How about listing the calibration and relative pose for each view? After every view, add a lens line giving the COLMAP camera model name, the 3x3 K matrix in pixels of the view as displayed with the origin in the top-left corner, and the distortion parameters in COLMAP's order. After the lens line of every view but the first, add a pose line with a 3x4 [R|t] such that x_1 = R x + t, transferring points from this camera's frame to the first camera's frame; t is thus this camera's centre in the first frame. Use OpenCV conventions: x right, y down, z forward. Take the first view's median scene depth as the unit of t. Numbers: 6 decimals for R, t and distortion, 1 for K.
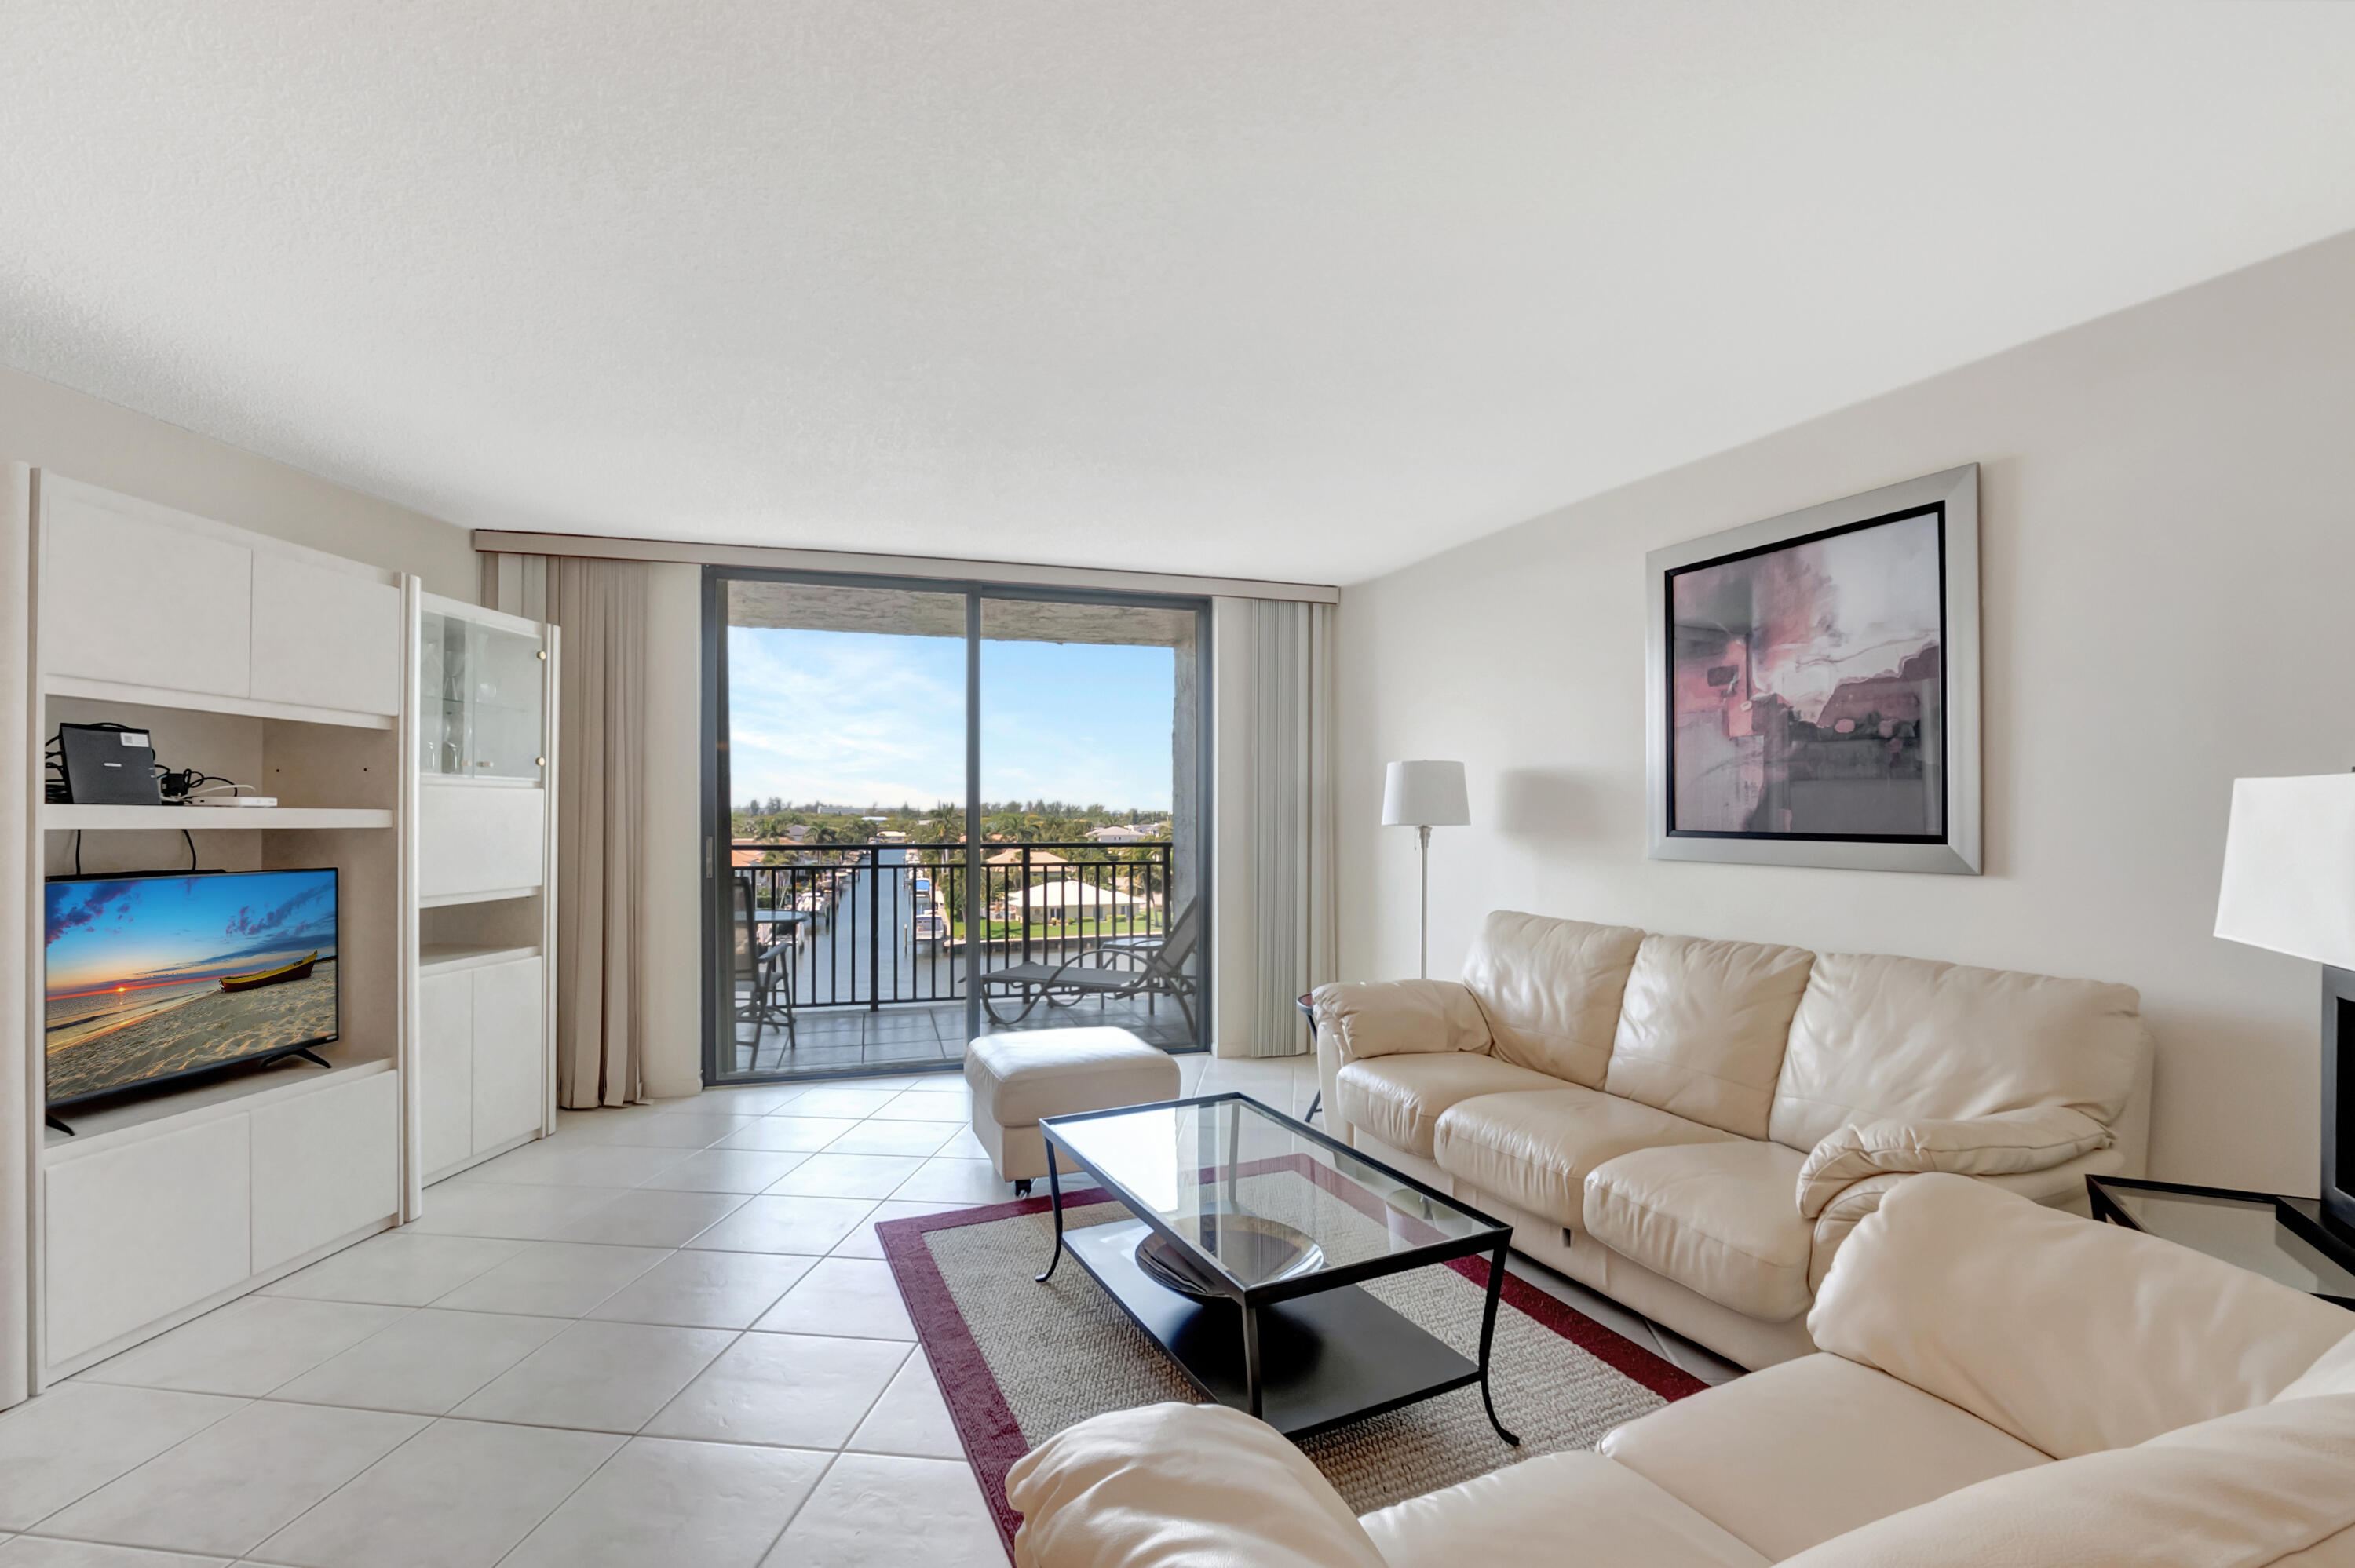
lens RADIAL K [[1048.9, 0, 1191.5], [0, 1048.9, 802.0], [0, 0, 1]] dist [-0.009450, -0.000023]
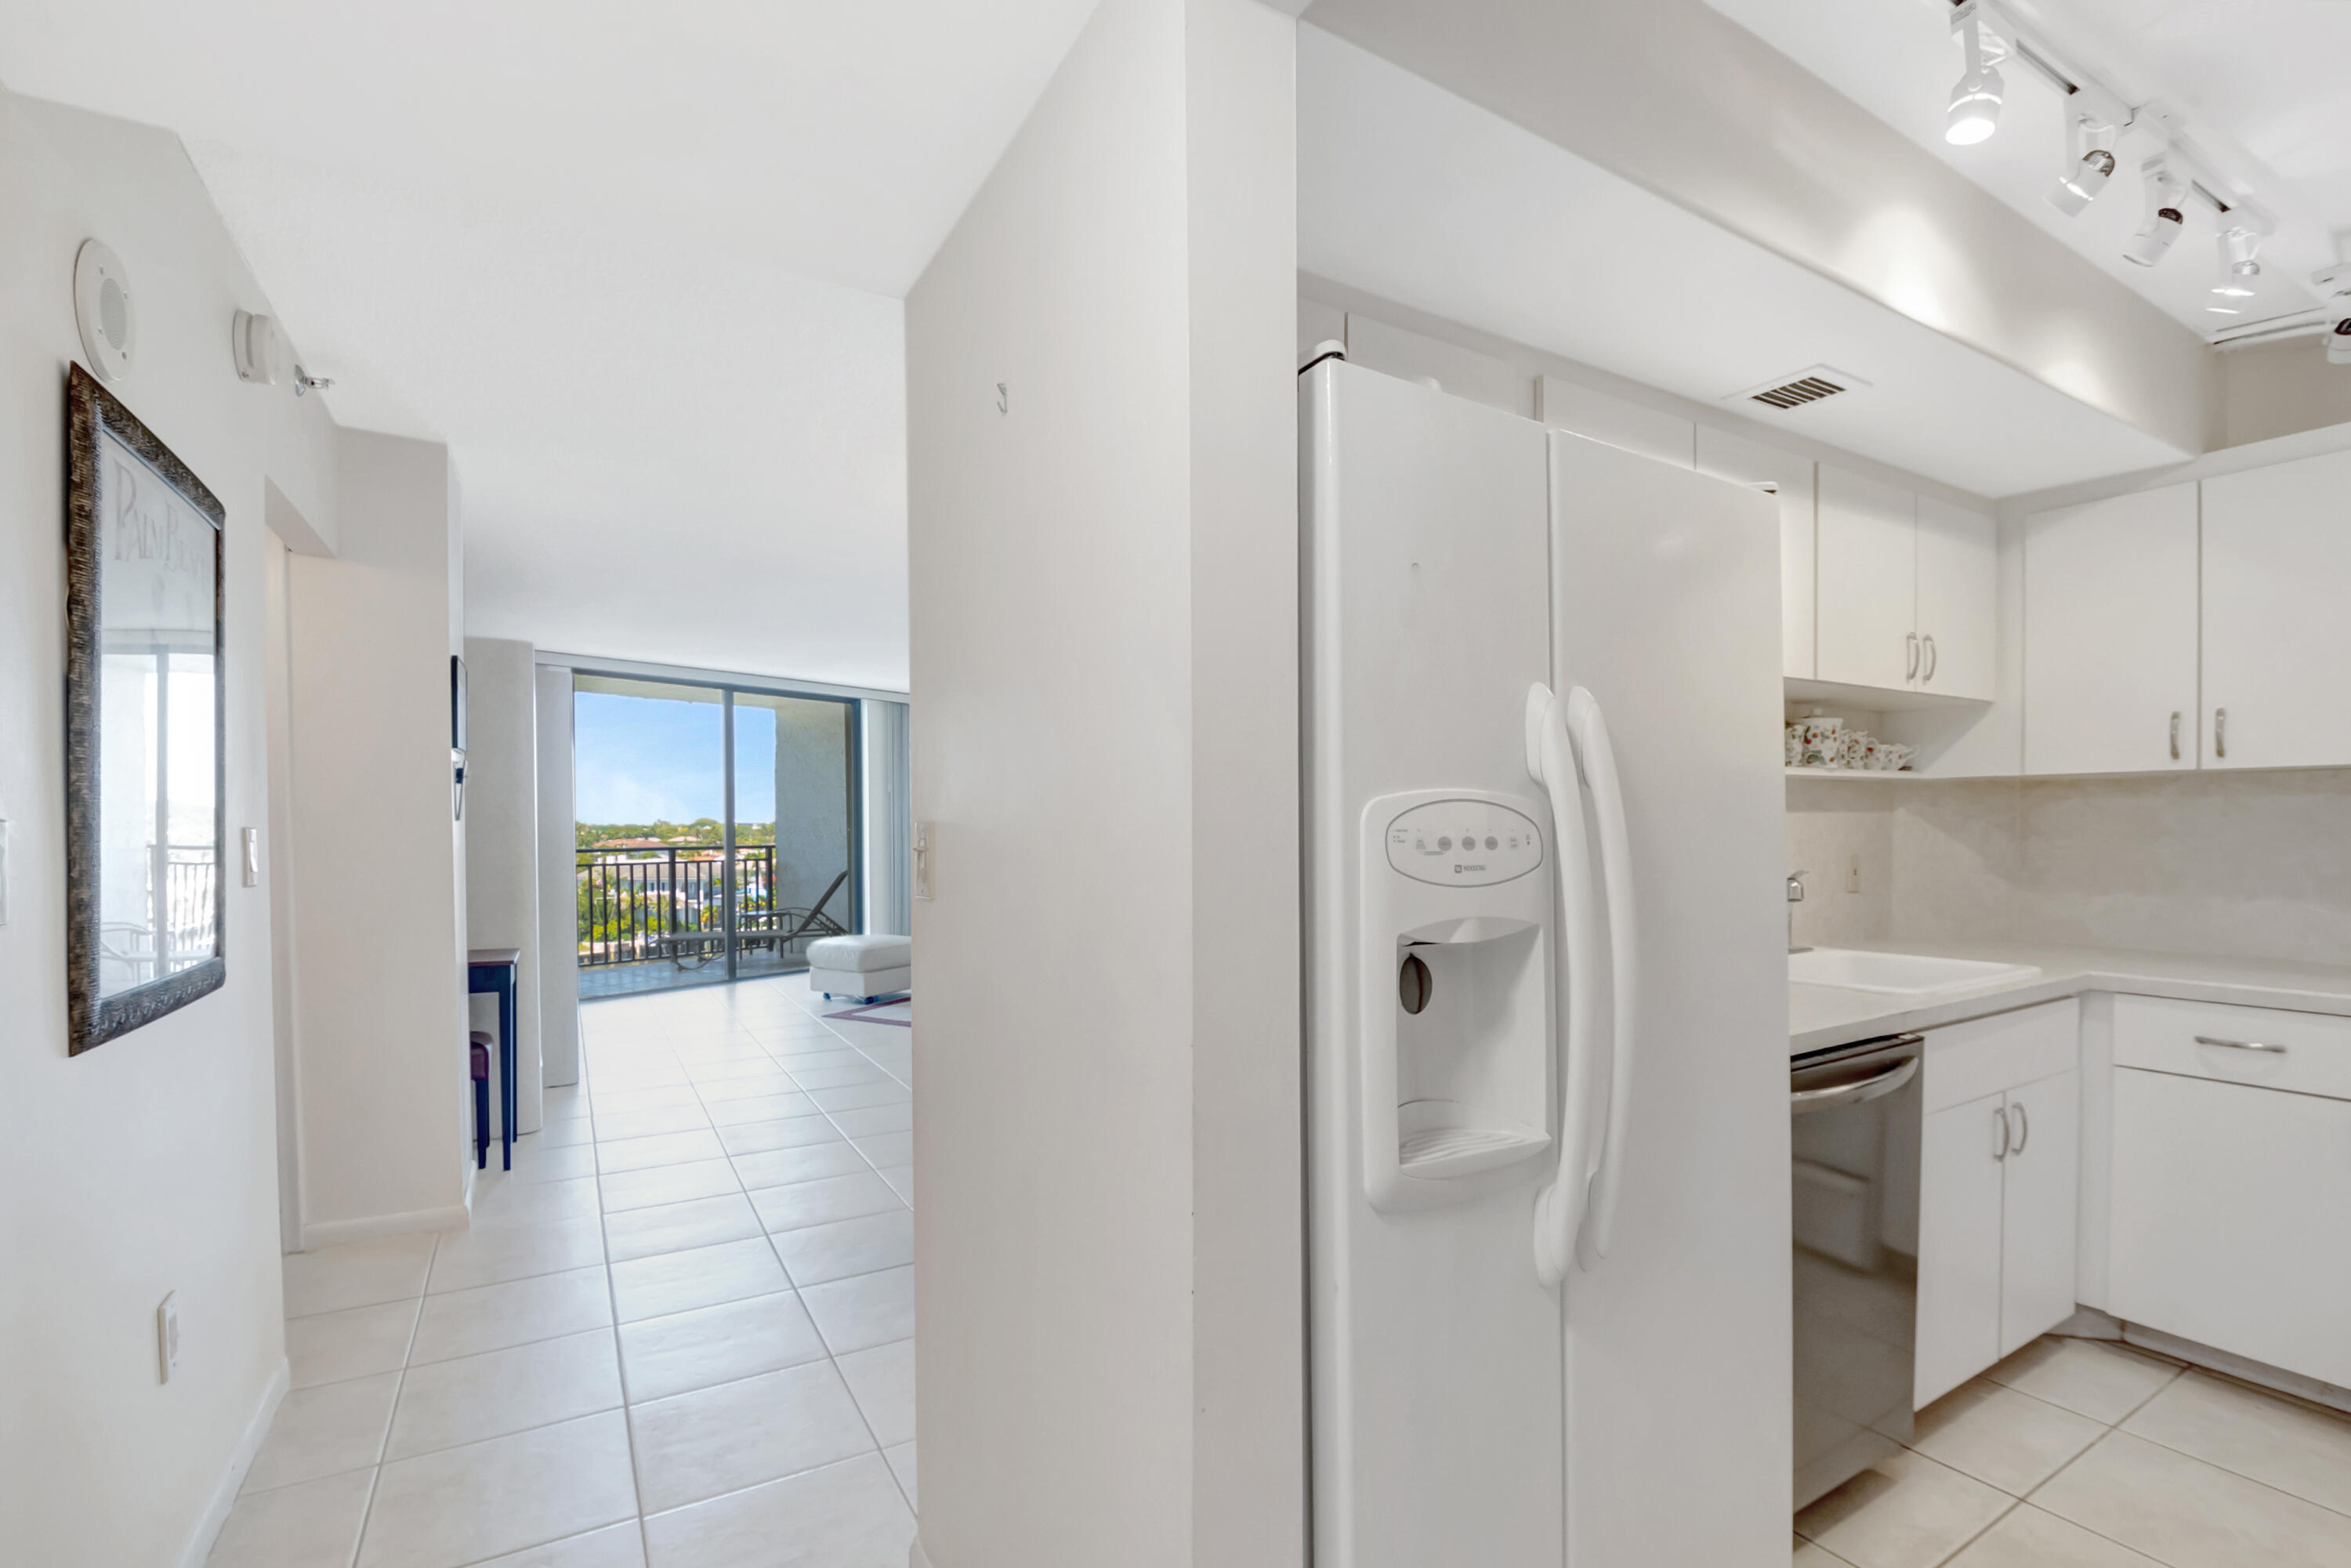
lens RADIAL K [[1035.4, 0, 1221.9], [0, 1035.4, 832.0], [0, 0, 1]] dist [0.000277, -0.011836]
pose [[0.780609, -0.010906, 0.624924, -0.881805], [-0.000454, 0.999838, 0.018017, -0.011368], [-0.625019, -0.014348, 0.780478, -1.026374]]
